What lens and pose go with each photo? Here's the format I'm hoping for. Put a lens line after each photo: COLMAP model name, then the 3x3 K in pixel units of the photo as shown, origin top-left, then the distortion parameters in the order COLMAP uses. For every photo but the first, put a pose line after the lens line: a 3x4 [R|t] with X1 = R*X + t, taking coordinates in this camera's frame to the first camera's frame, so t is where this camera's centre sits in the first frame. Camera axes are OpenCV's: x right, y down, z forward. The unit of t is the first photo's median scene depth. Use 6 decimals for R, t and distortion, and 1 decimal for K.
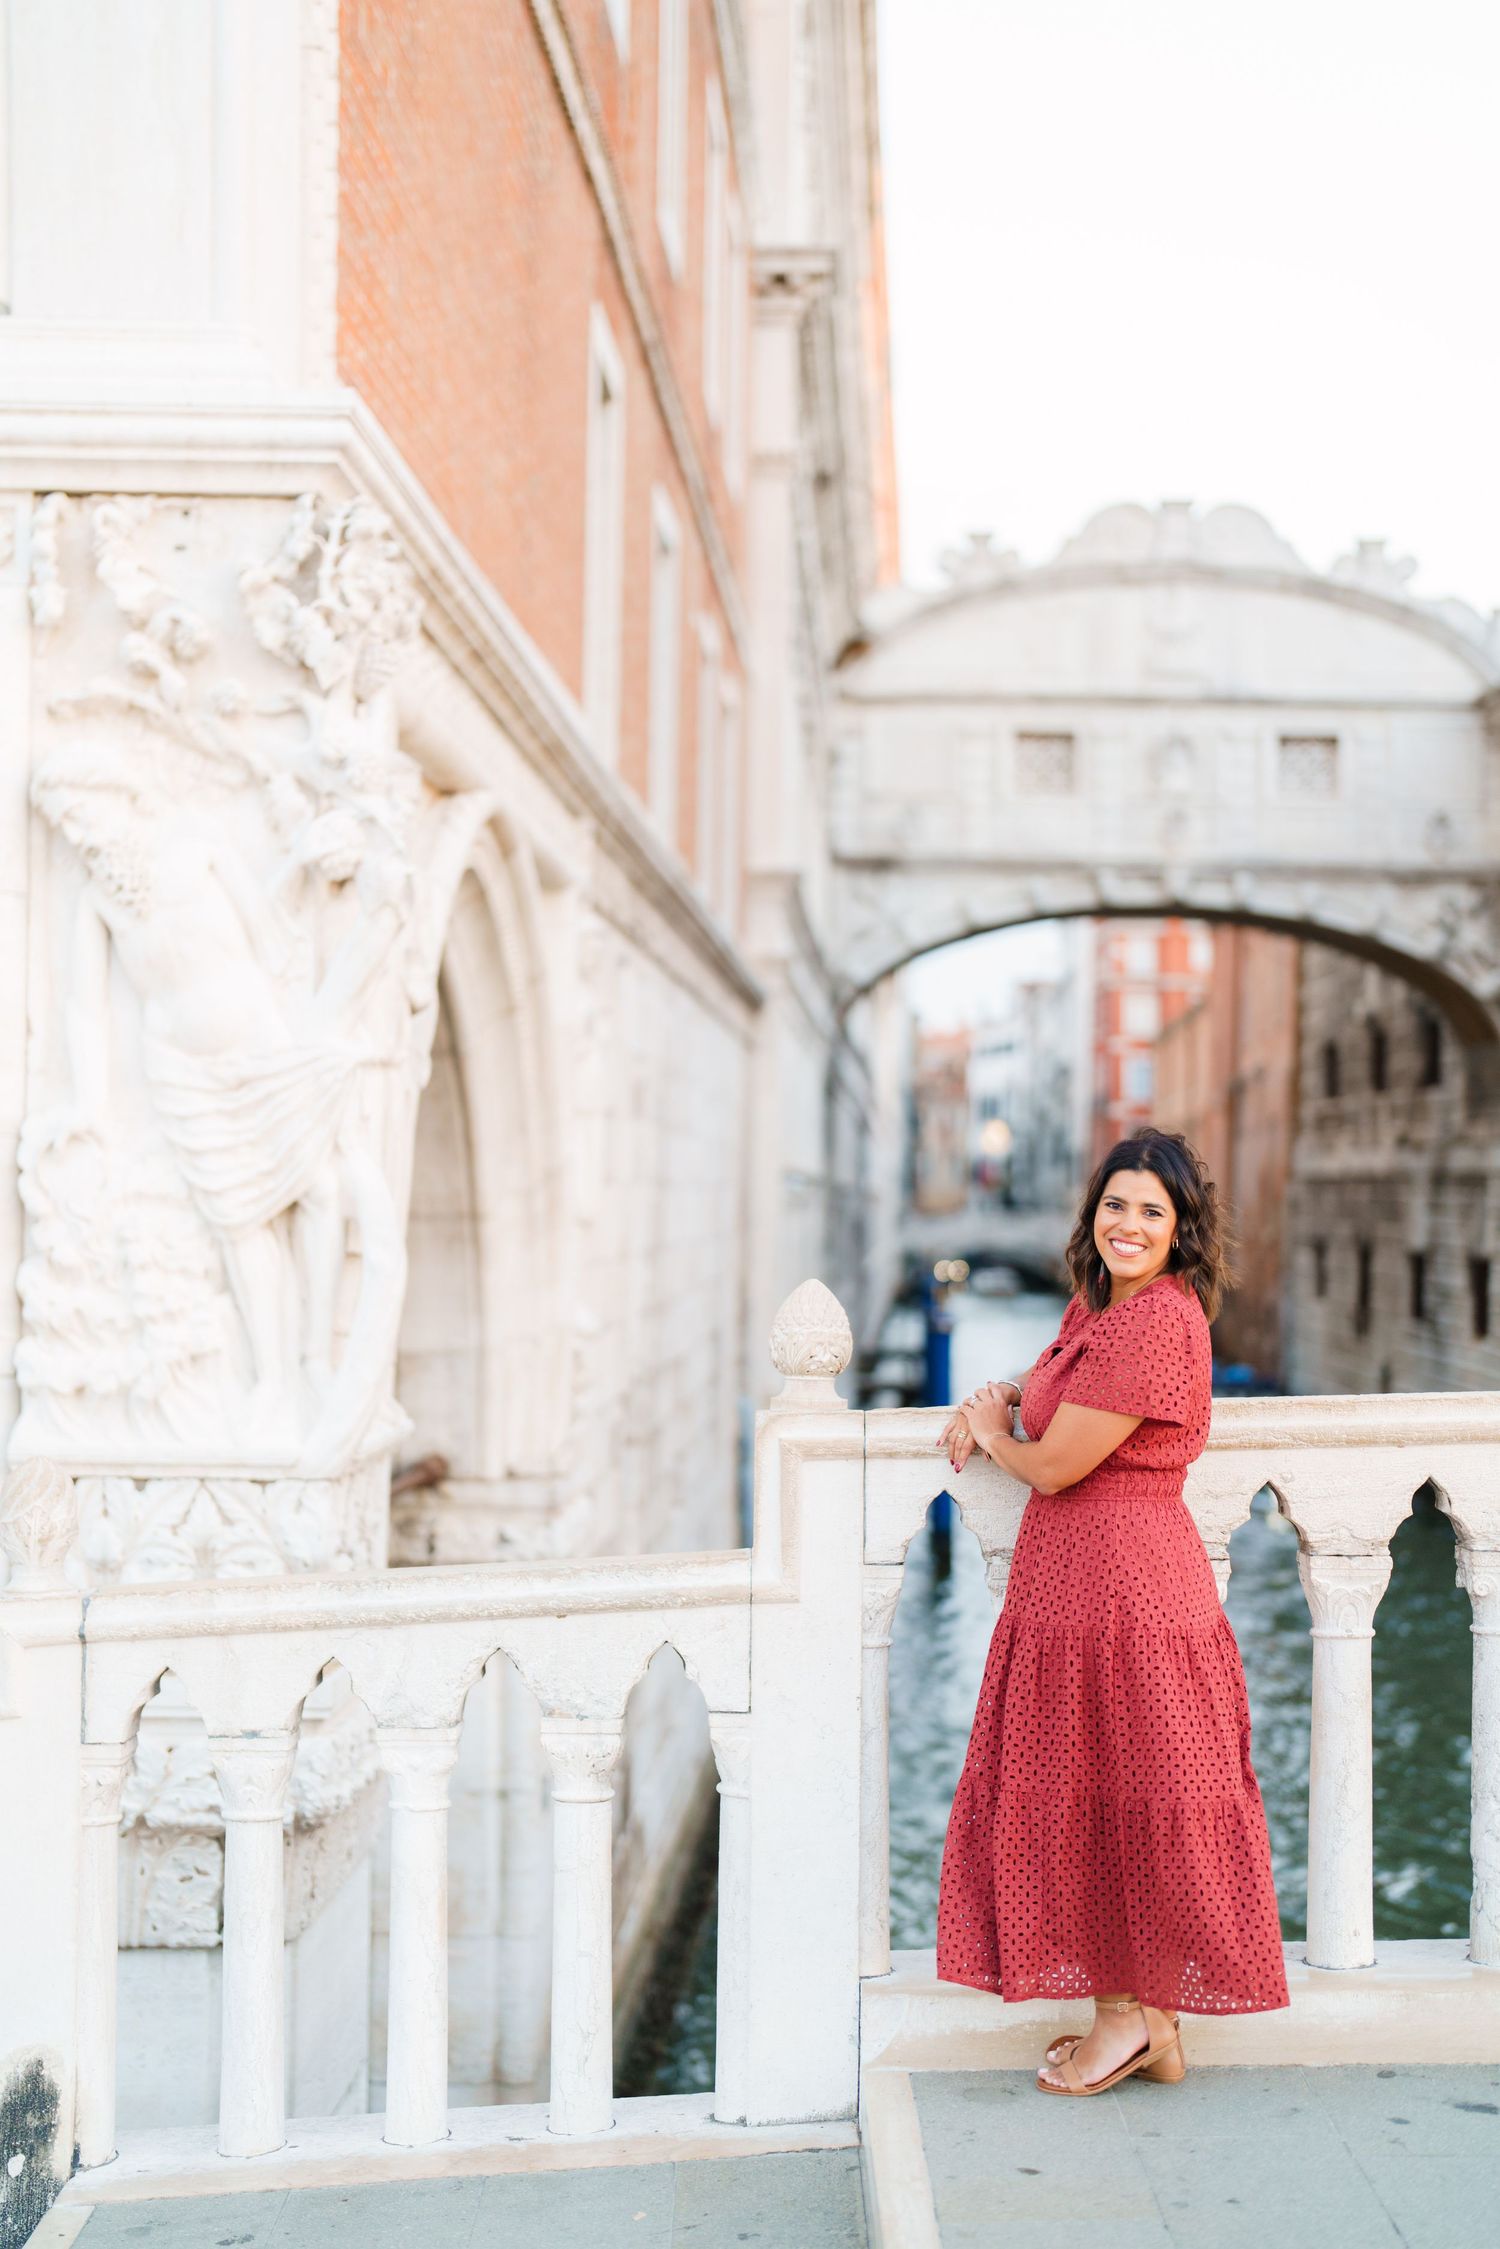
lens RADIAL K [[3169.7, 0, 765.3], [0, 3169.7, 1129.7], [0, 0, 1]] dist [-0.159561, 1.084113]
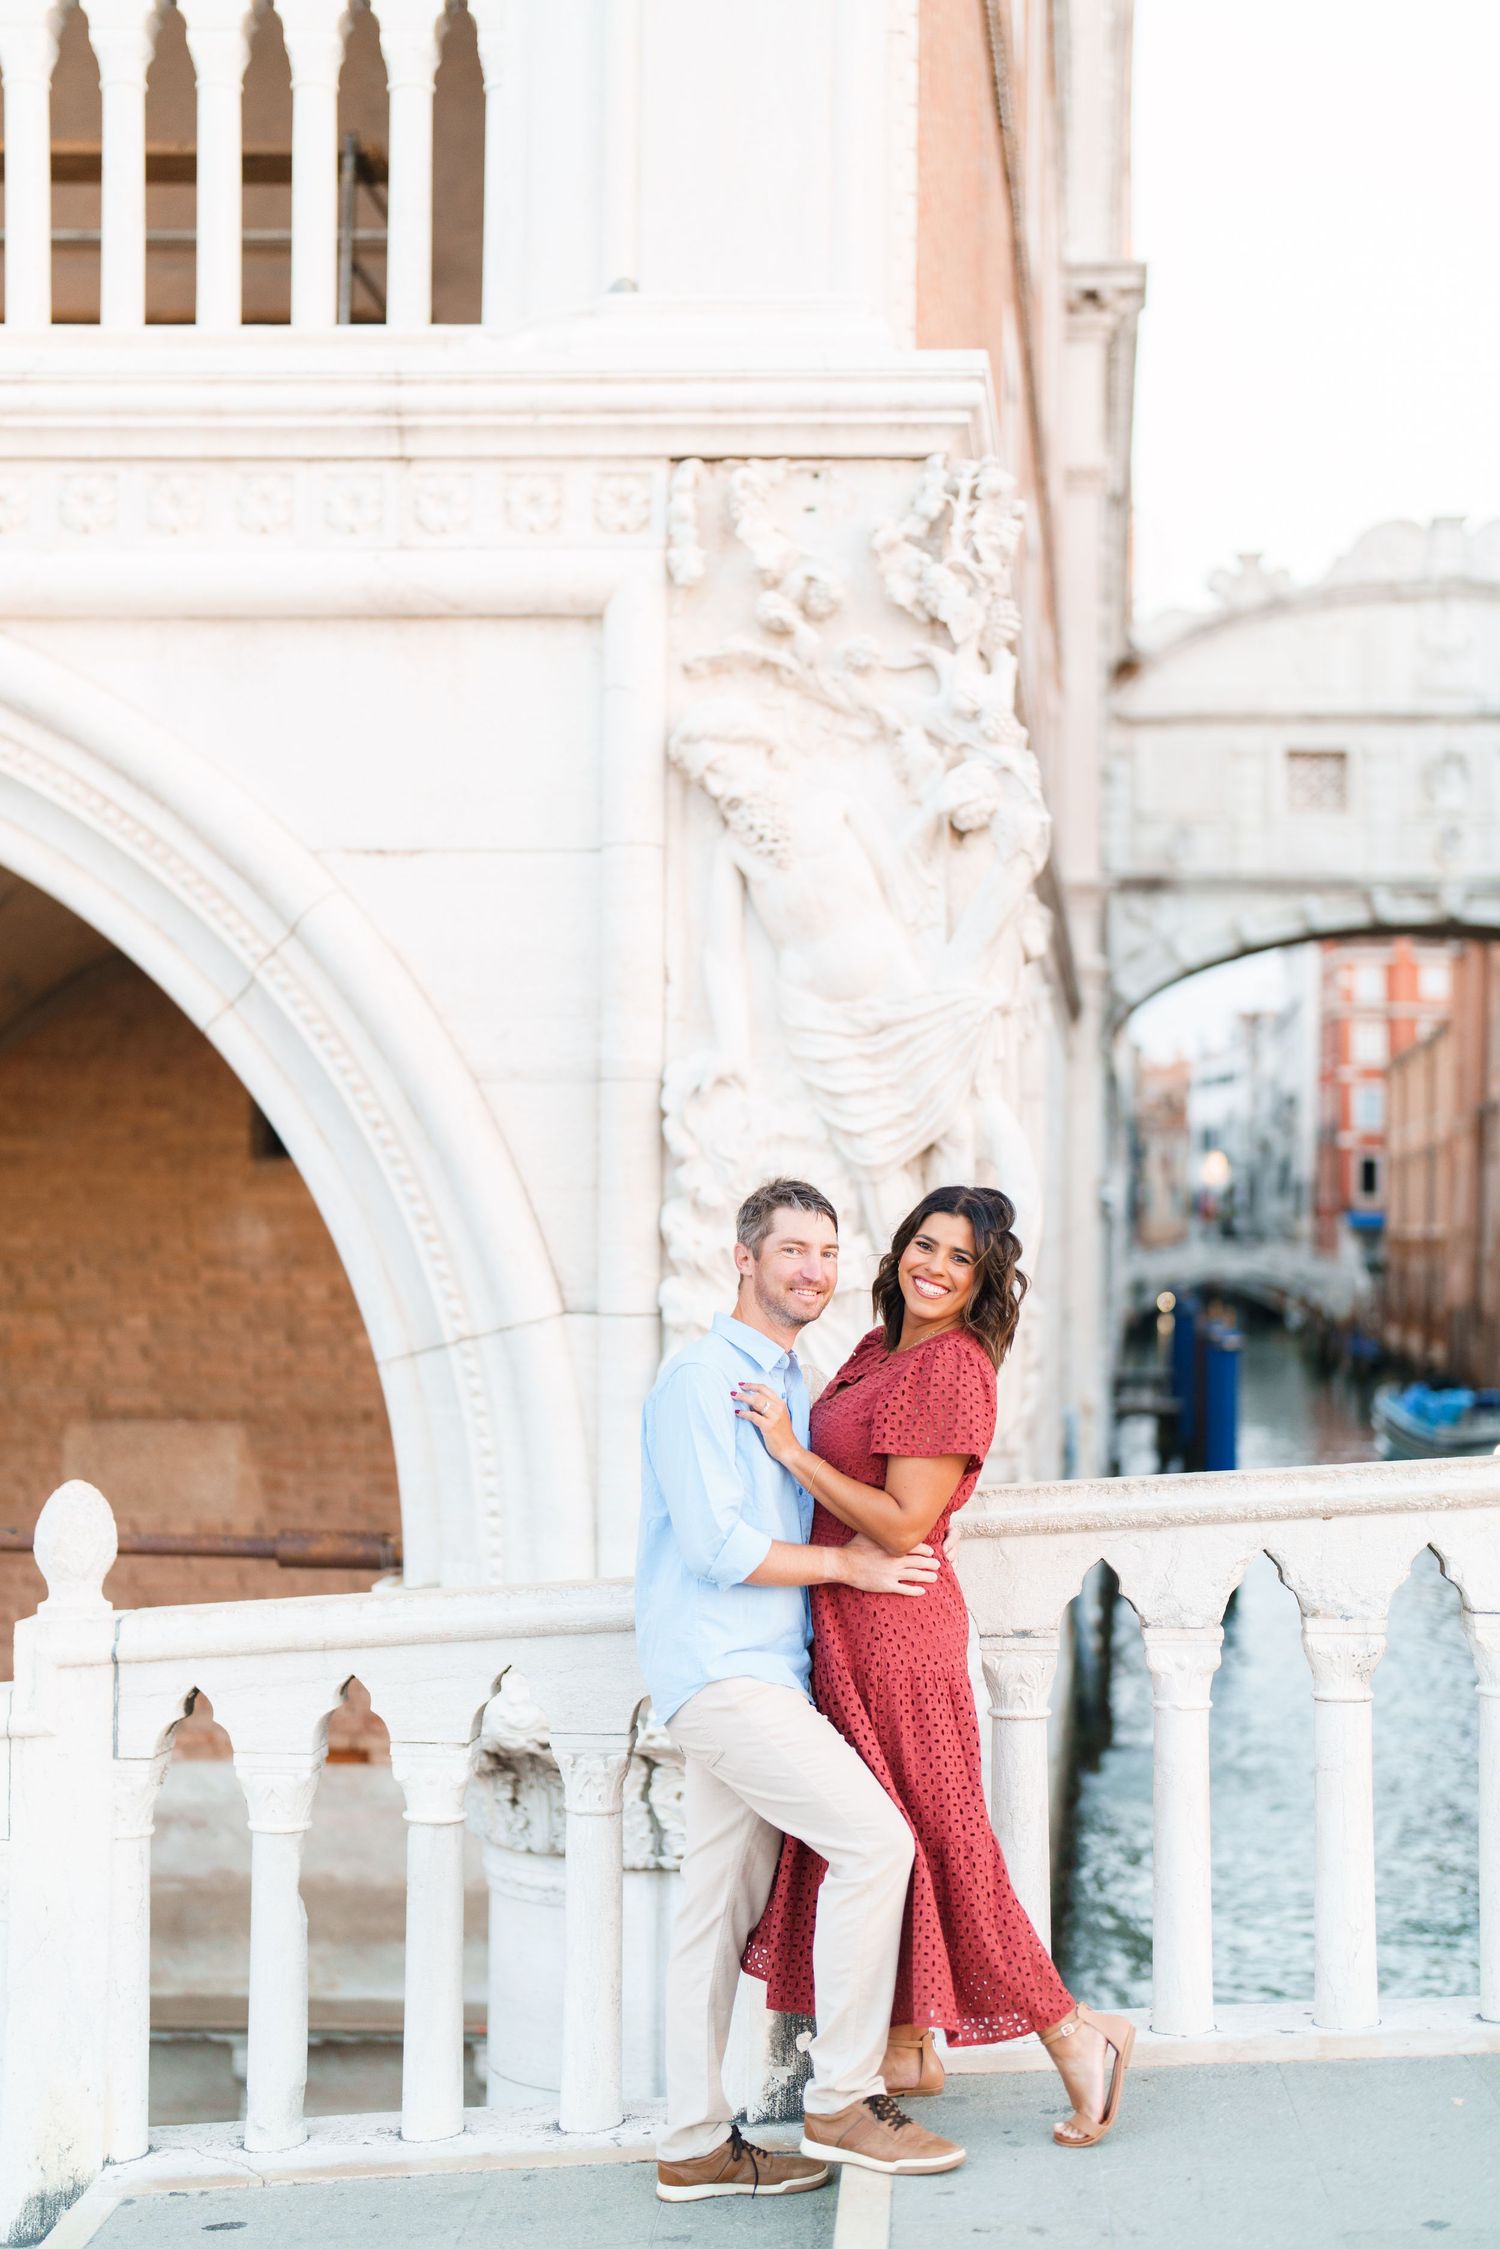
lens RADIAL K [[3162.5, 0, 750.0], [0, 3162.5, 1124.5], [0, 0, 1]] dist [-0.141276, 0.948646]
pose [[0.997637, -0.004963, -0.068526, -0.097039], [0.004055, 0.999902, -0.013392, 0.021228], [0.068585, 0.013083, 0.997559, -0.016906]]
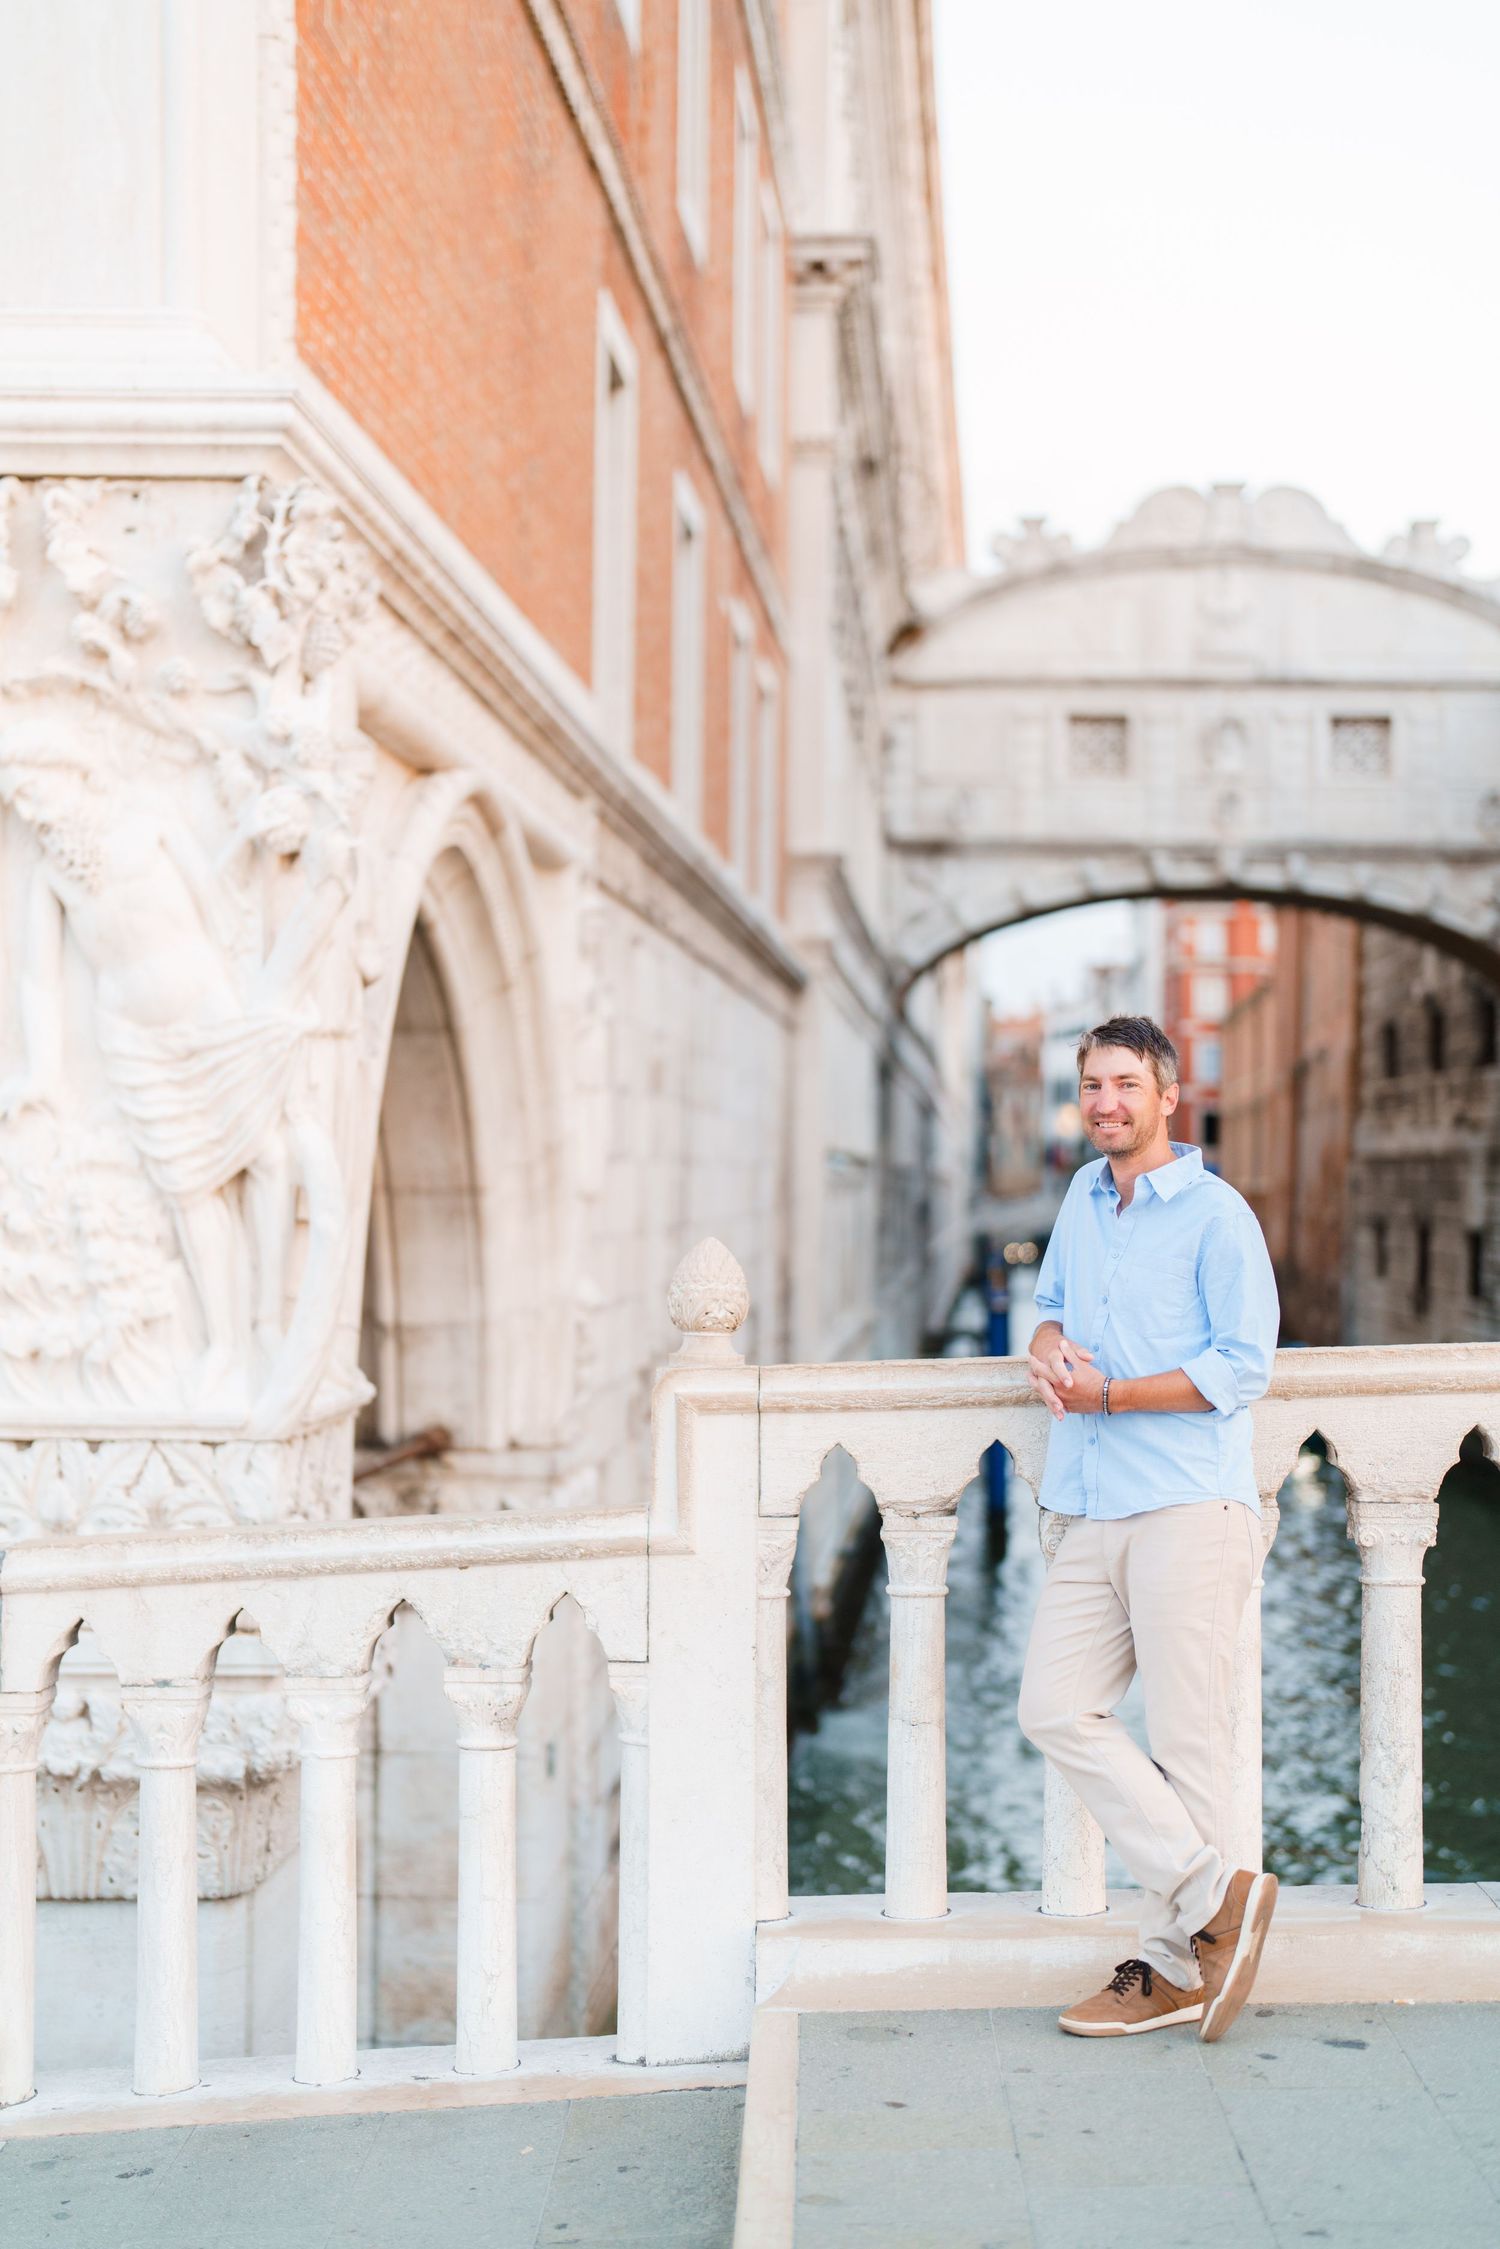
lens RADIAL K [[3149.9, 0, 763.2], [0, 3149.9, 1120.8], [0, 0, 1]] dist [-0.158238, 1.084228]
pose [[0.999647, -0.005108, -0.026090, 0.032102], [0.005154, 0.999985, 0.001688, 0.004423], [0.026081, -0.001821, 0.999658, -0.006849]]
